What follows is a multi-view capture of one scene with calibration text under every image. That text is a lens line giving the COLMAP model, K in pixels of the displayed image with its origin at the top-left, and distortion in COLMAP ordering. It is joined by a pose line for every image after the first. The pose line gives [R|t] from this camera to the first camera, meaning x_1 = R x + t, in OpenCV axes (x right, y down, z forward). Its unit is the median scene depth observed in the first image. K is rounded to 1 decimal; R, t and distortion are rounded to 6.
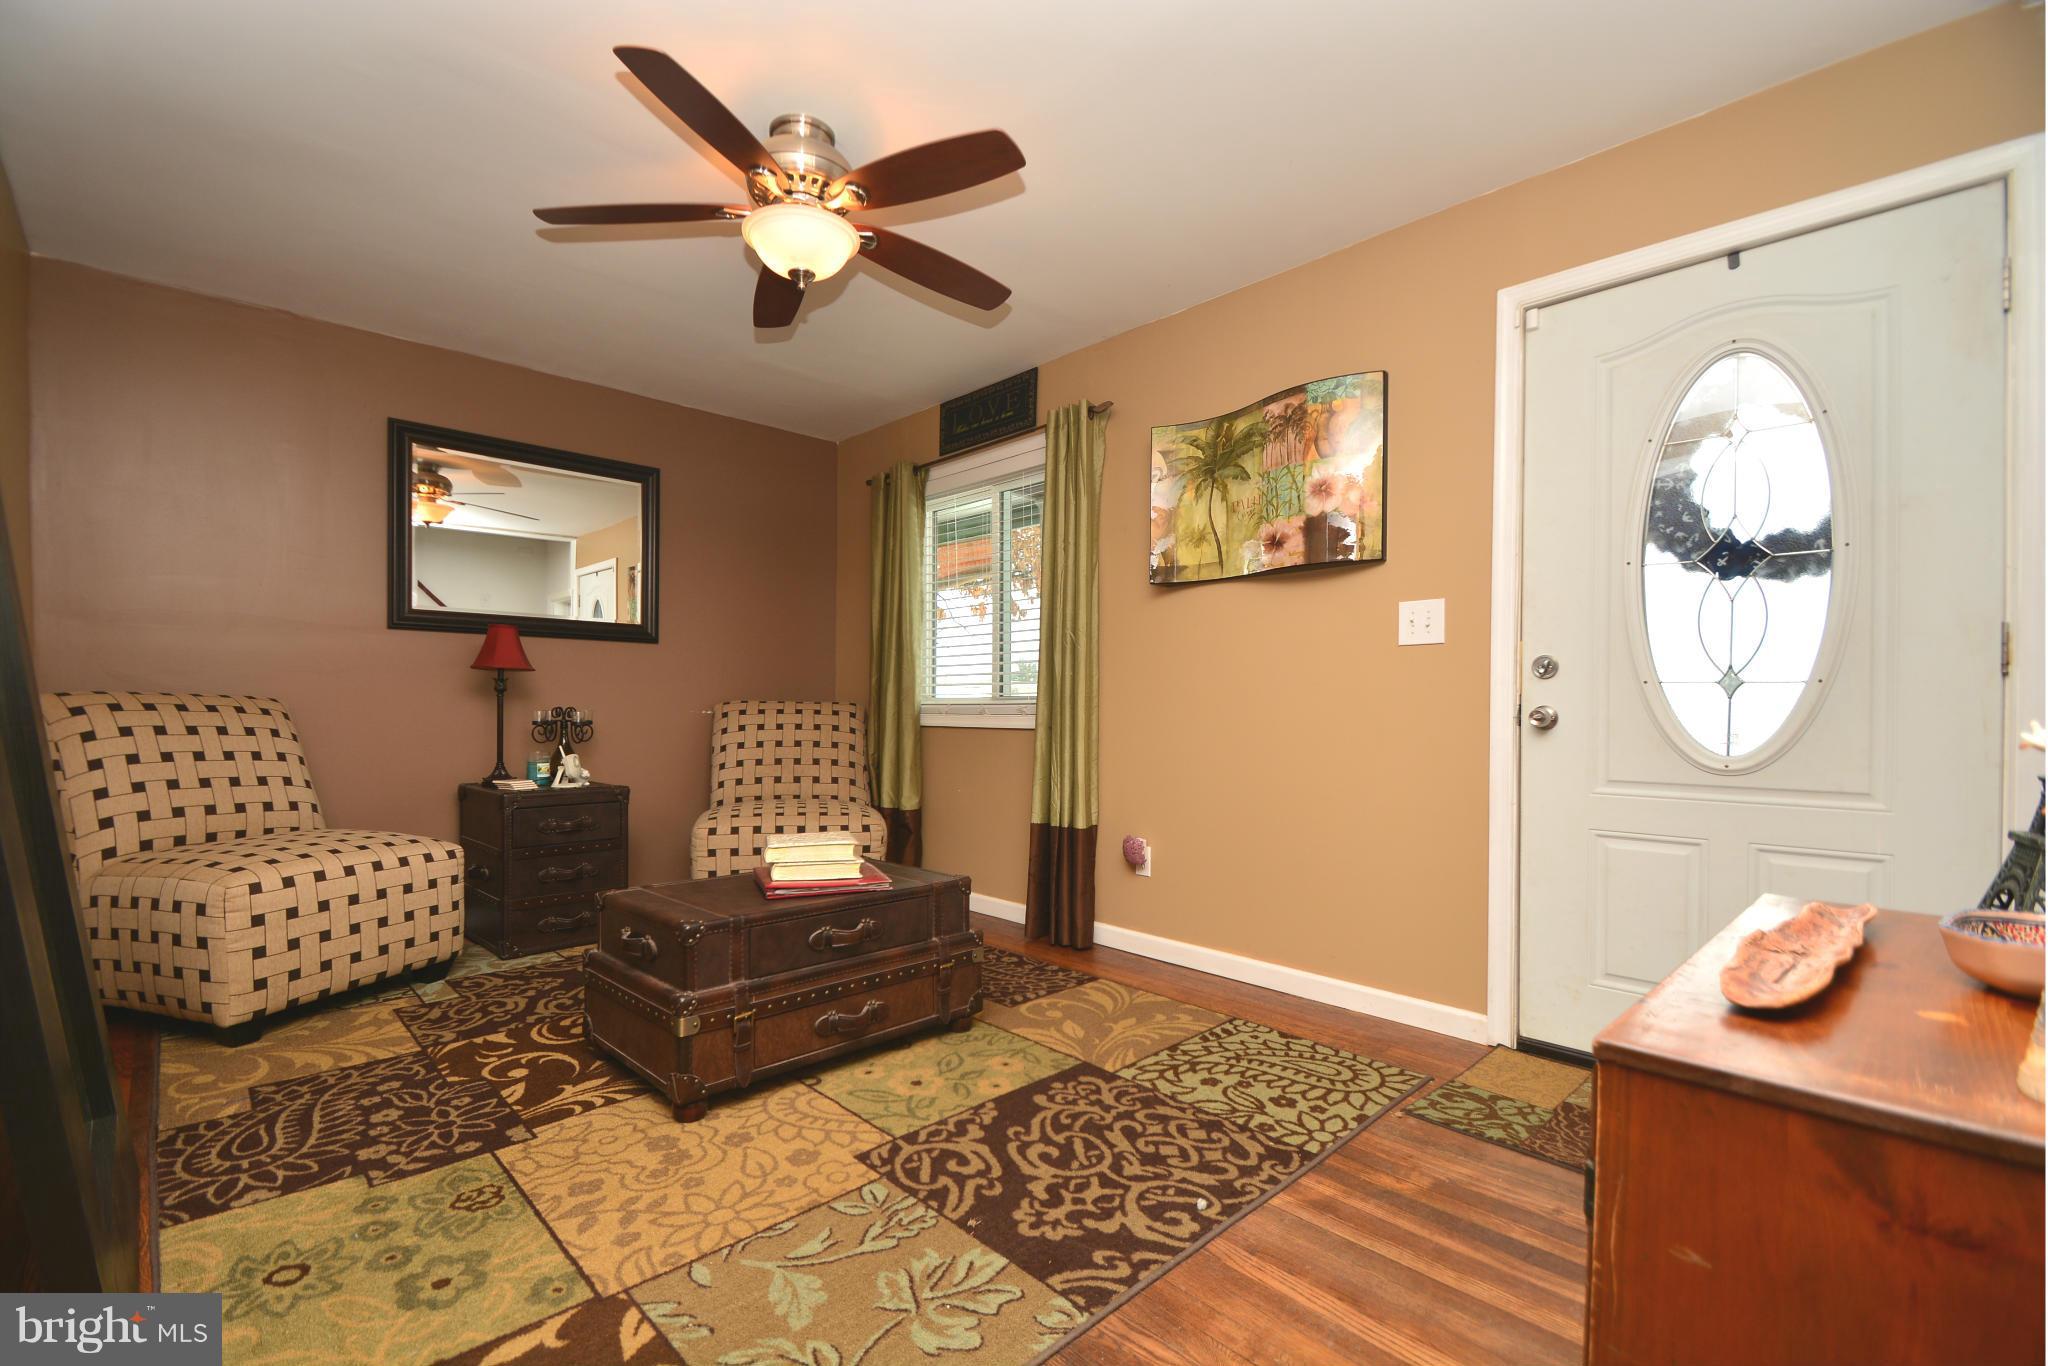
lens RADIAL K [[896.2, 0, 990.9], [0, 896.2, 714.2], [0, 0, 1]] dist [0.017544, -0.020183]
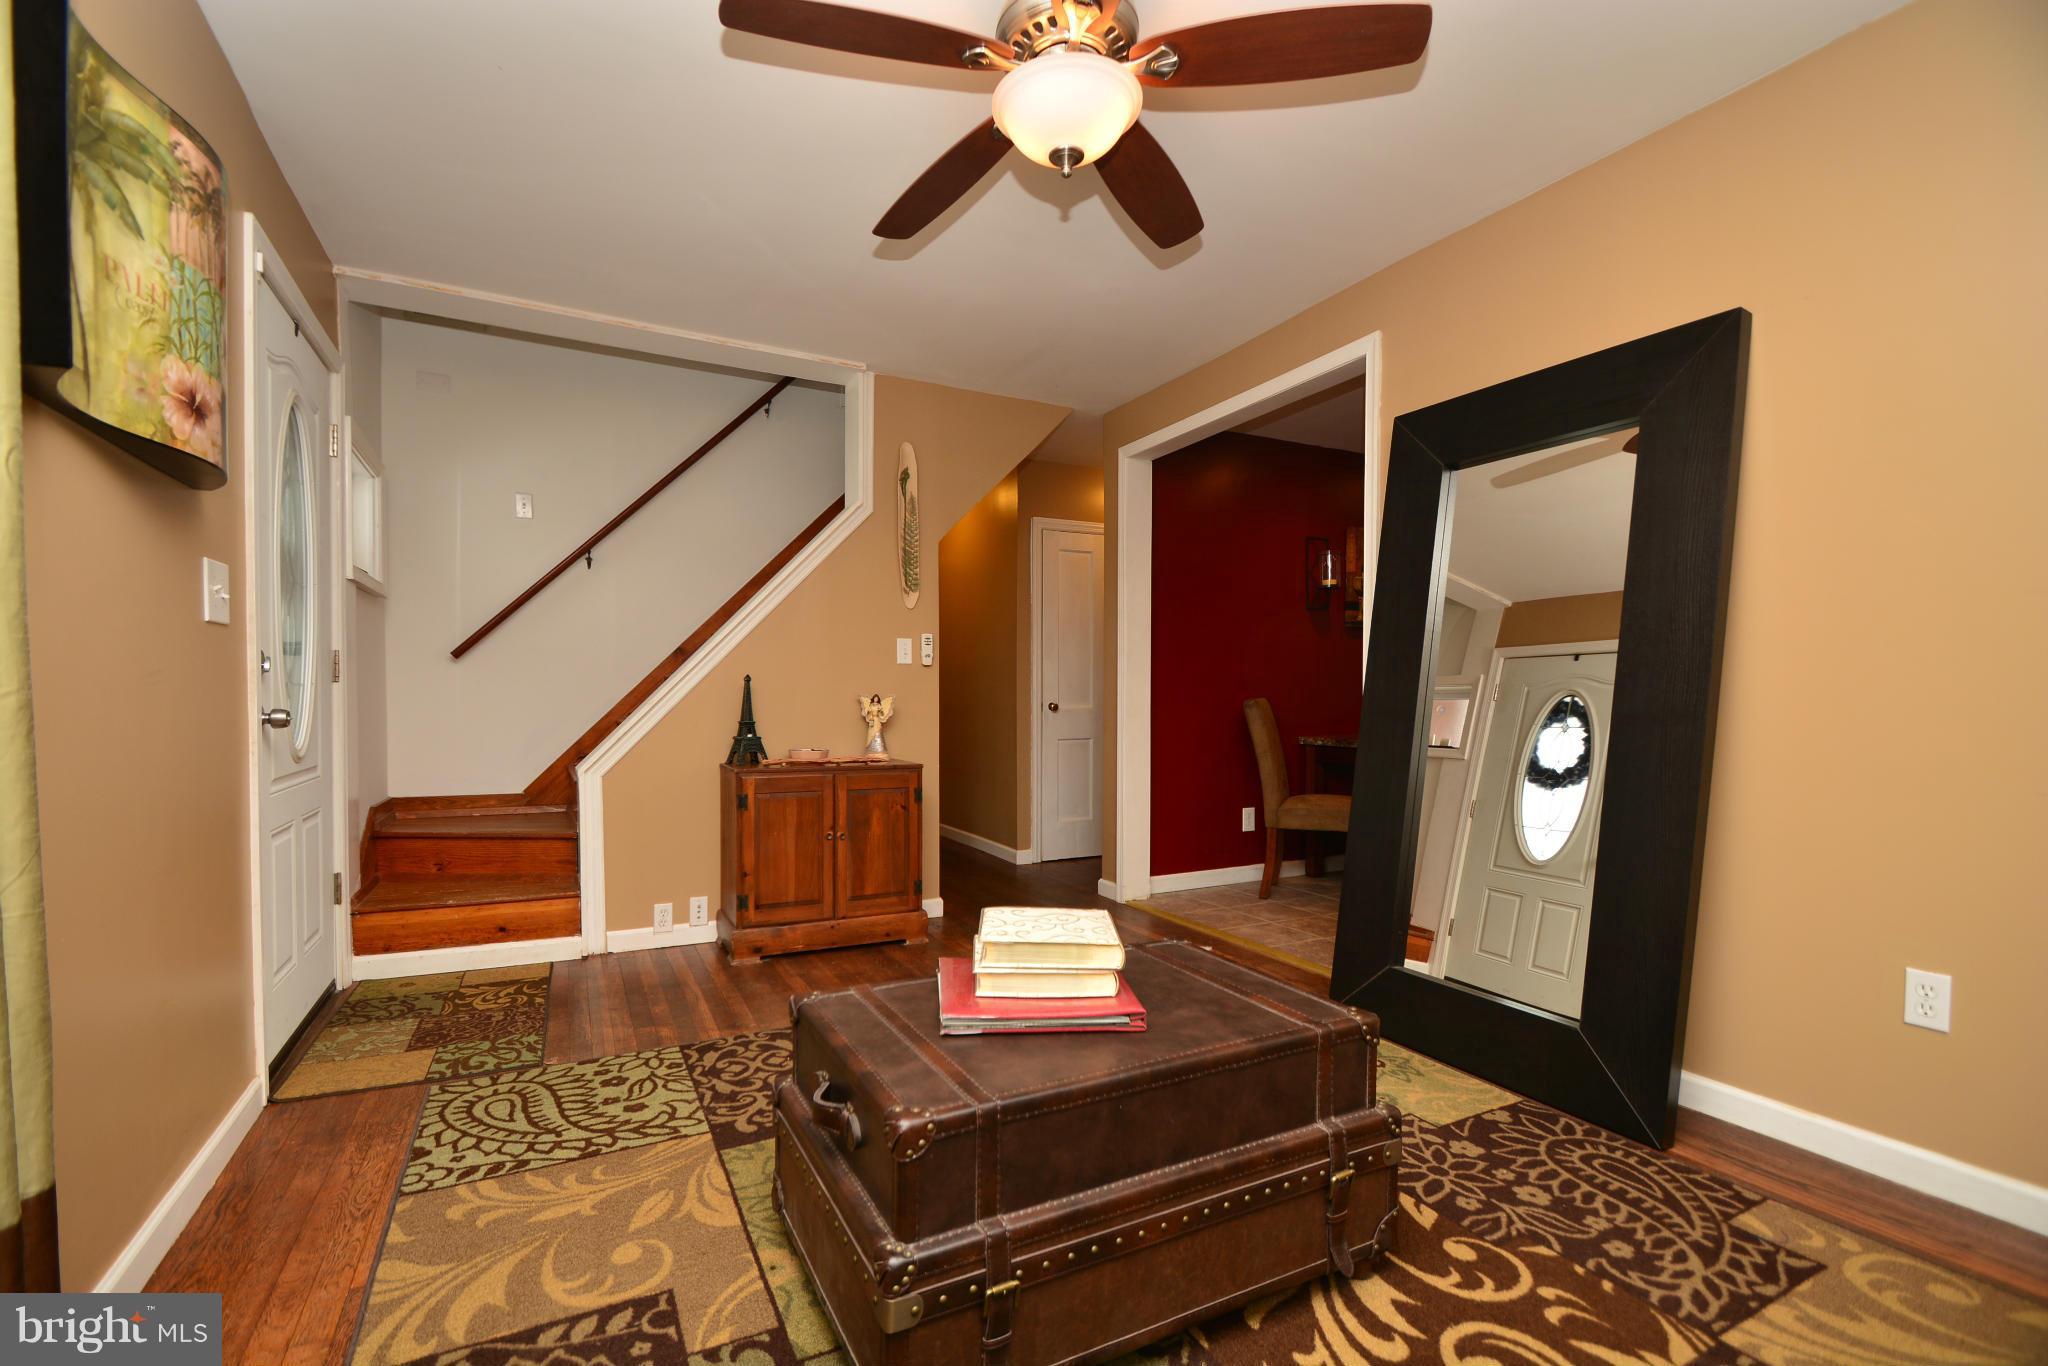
lens RADIAL K [[897.4, 0, 993.5], [0, 897.4, 716.1], [0, 0, 1]] dist [0.021643, -0.019653]
pose [[-0.958671, -0.013924, 0.284177, -0.351092], [-0.004447, 0.999413, 0.033967, -0.033388], [-0.284483, 0.031299, -0.958170, 1.653796]]
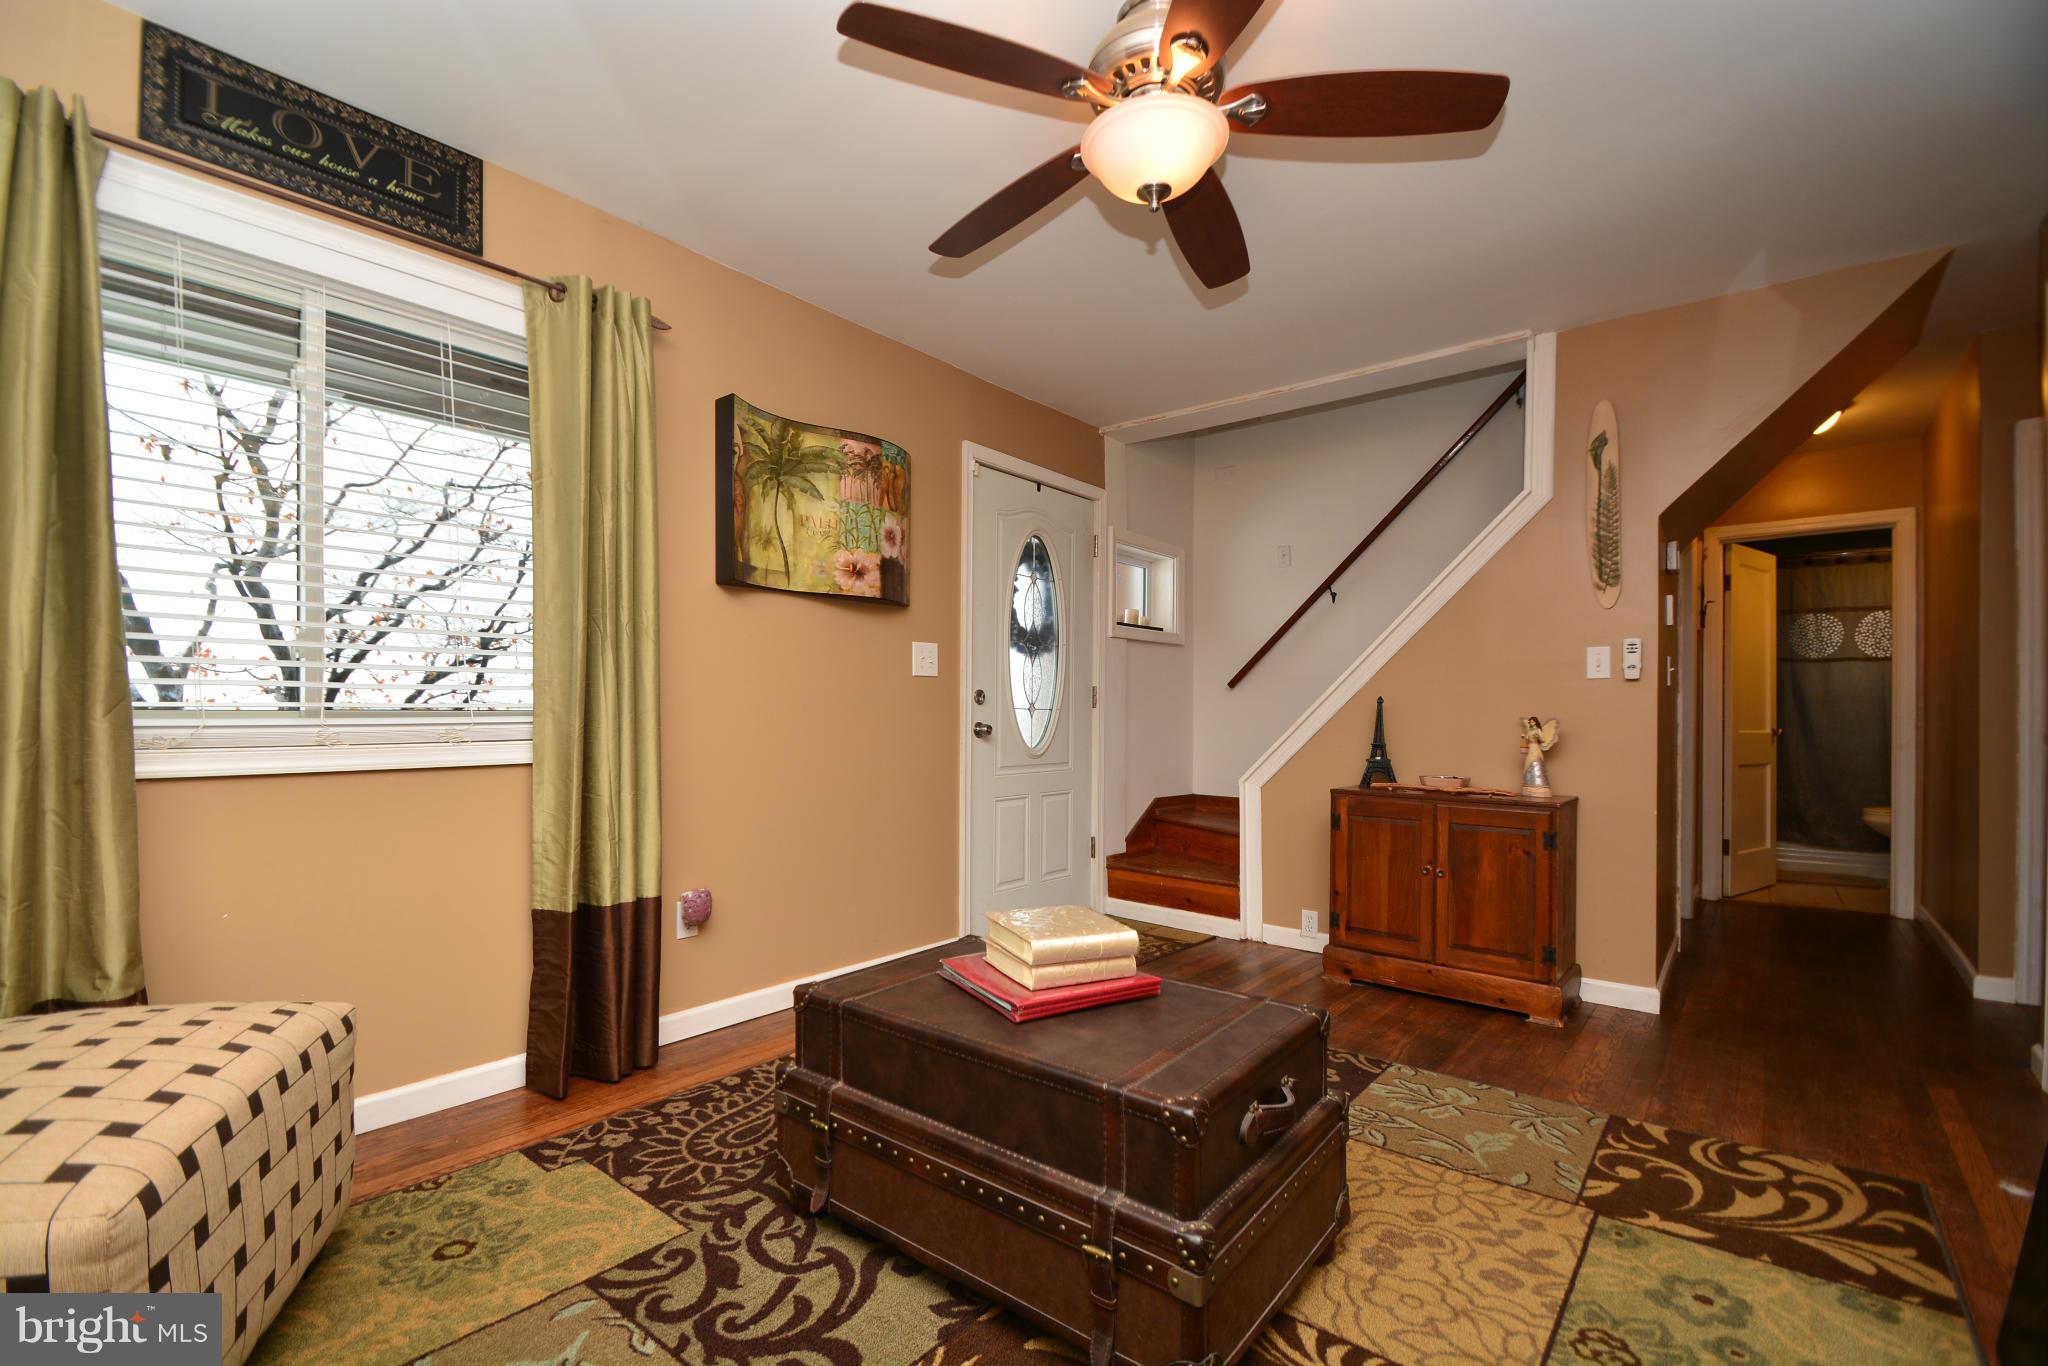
lens RADIAL K [[896.2, 0, 990.9], [0, 896.2, 714.2], [0, 0, 1]] dist [0.017544, -0.020183]
pose [[-0.116447, -0.004828, 0.993185, -0.917124], [0.003873, 0.999978, 0.005315, -0.030701], [-0.993189, 0.004466, -0.116425, 1.154200]]
